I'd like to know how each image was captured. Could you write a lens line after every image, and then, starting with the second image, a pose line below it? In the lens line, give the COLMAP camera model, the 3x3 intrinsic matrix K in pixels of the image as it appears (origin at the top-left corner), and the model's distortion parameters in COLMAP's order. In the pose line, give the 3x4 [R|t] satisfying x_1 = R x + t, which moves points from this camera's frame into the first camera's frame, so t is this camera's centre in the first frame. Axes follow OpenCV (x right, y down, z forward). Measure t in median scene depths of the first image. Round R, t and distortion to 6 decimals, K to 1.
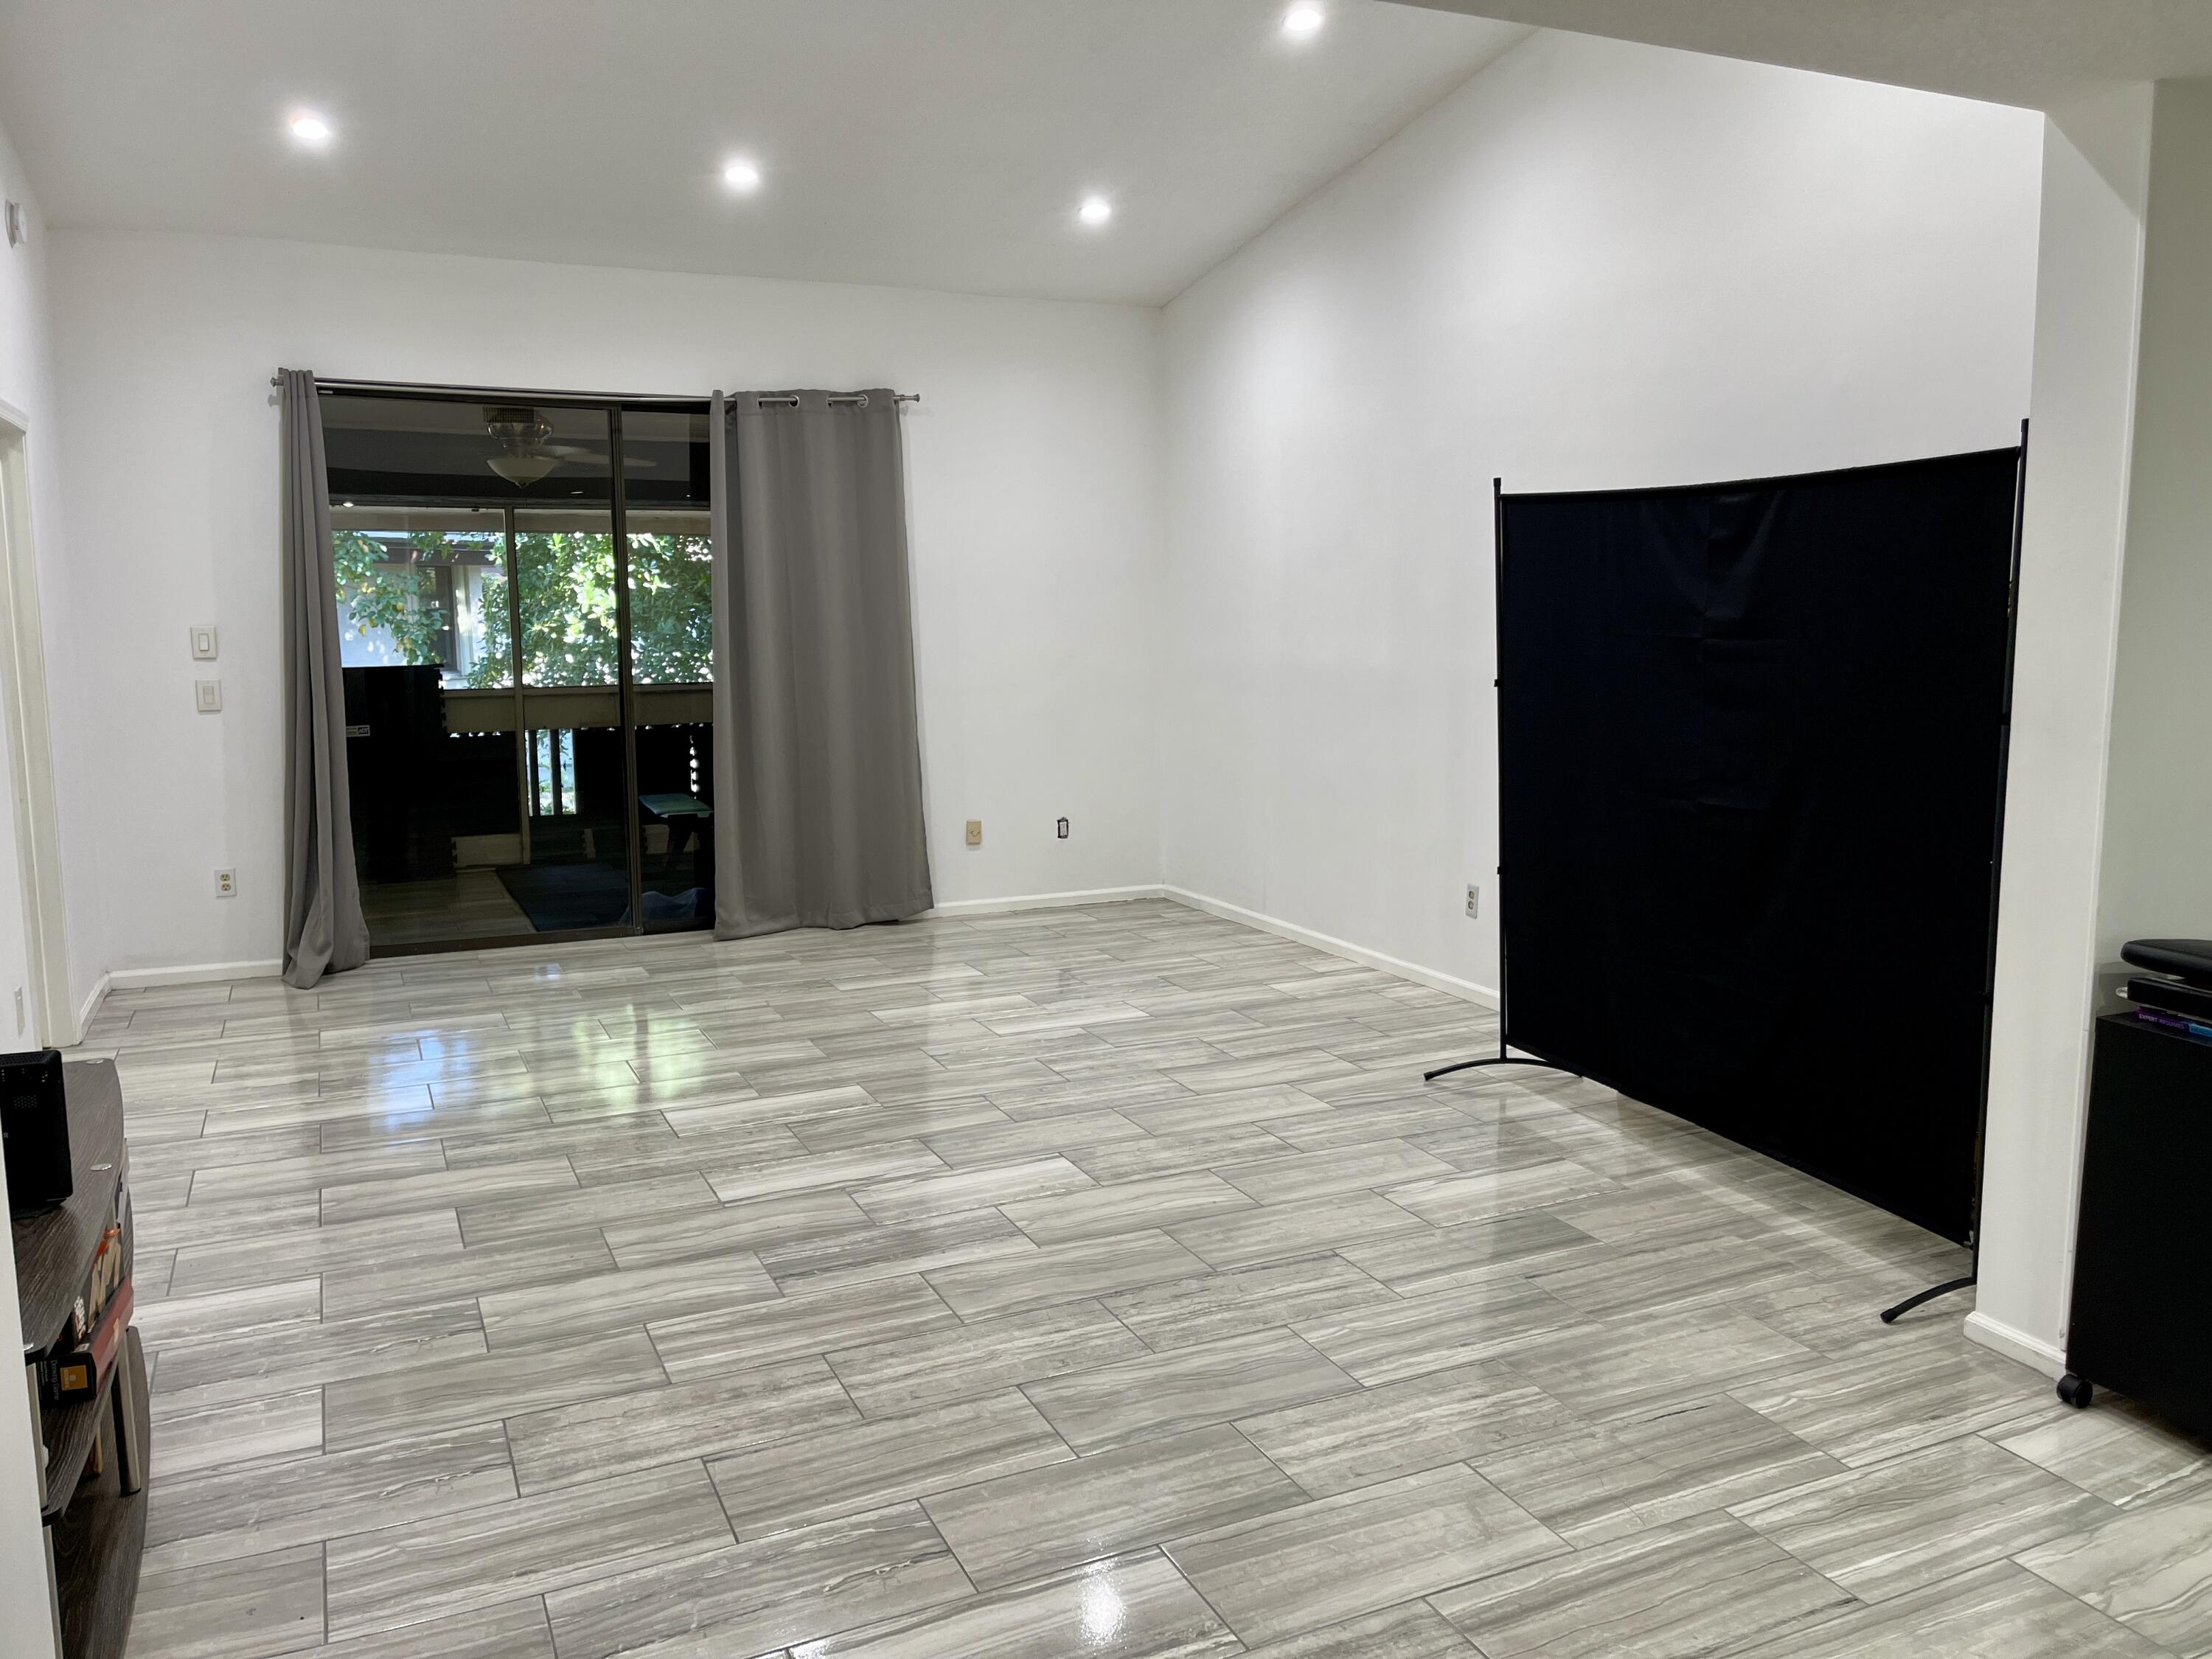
lens RADIAL K [[1679.9, 0, 1108.3], [0, 1679.9, 823.6], [0, 0, 1]] dist [0.060235, -0.077043]
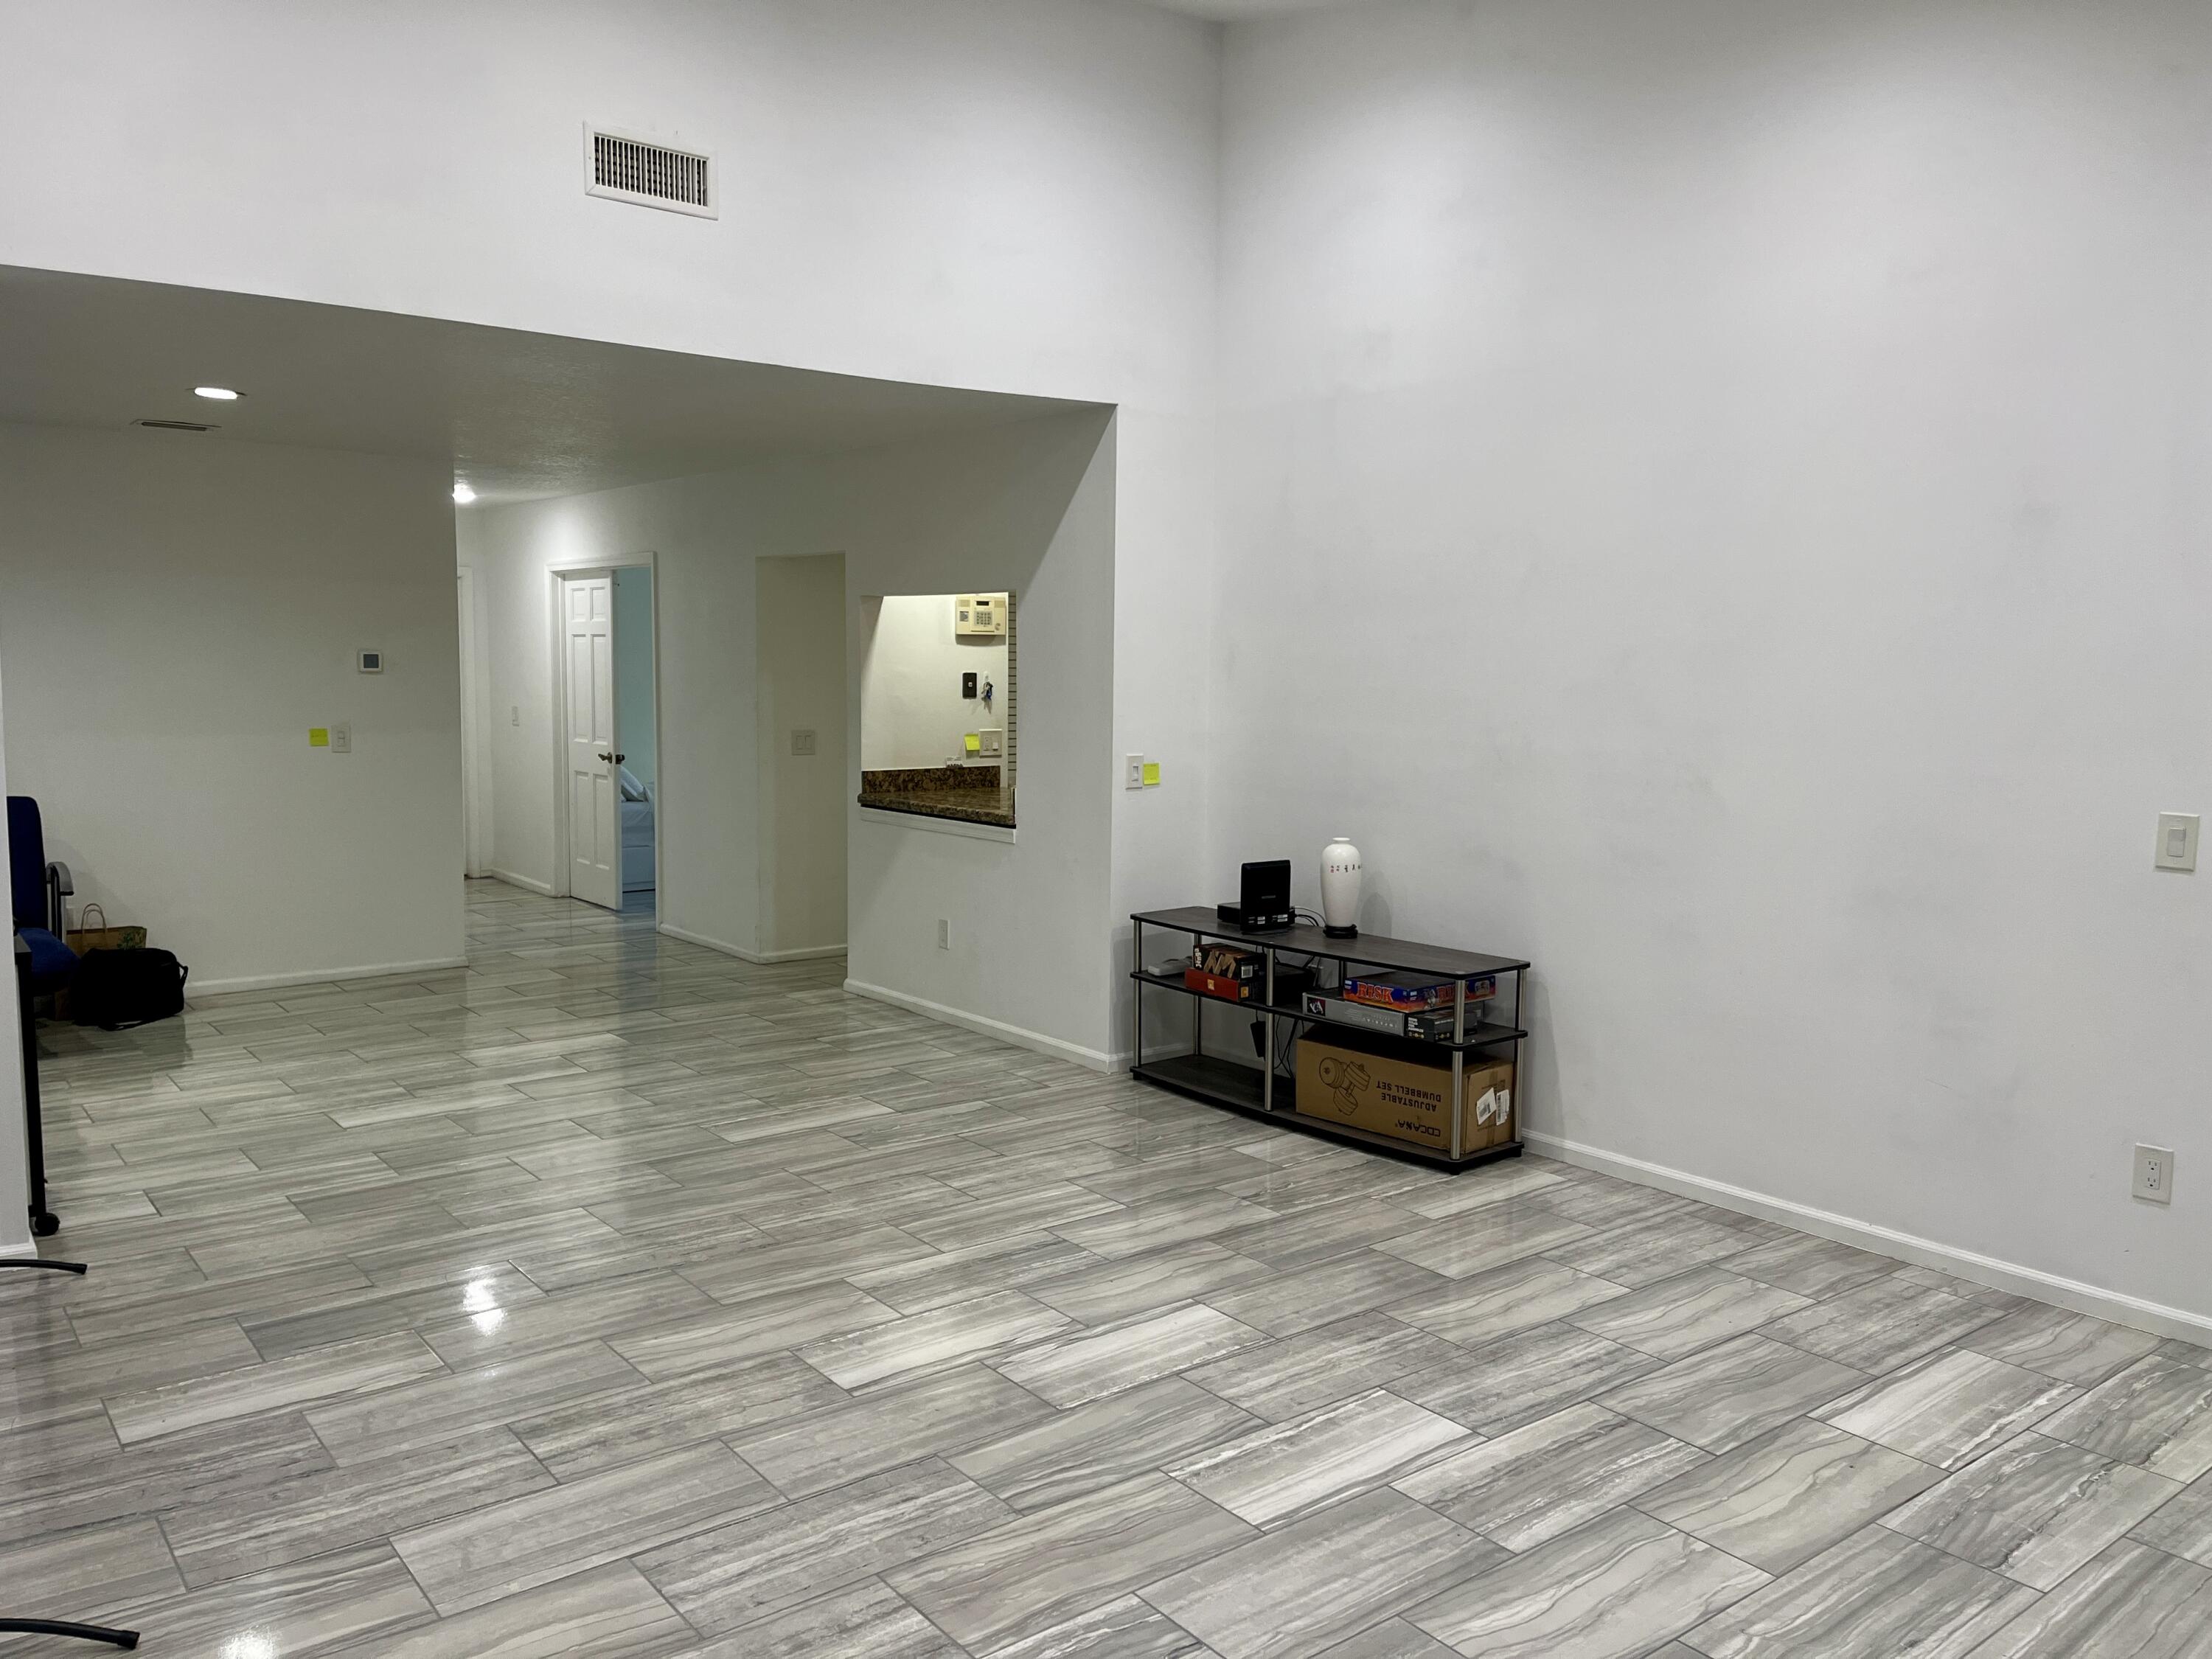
lens RADIAL K [[1679.9, 0, 1108.3], [0, 1679.9, 823.6], [0, 0, 1]] dist [0.060235, -0.077043]
pose [[-0.974084, 0.013823, -0.225762, 0.030218], [-0.038685, 0.973242, 0.226504, -0.257853], [0.222852, 0.229367, -0.947485, 1.916956]]
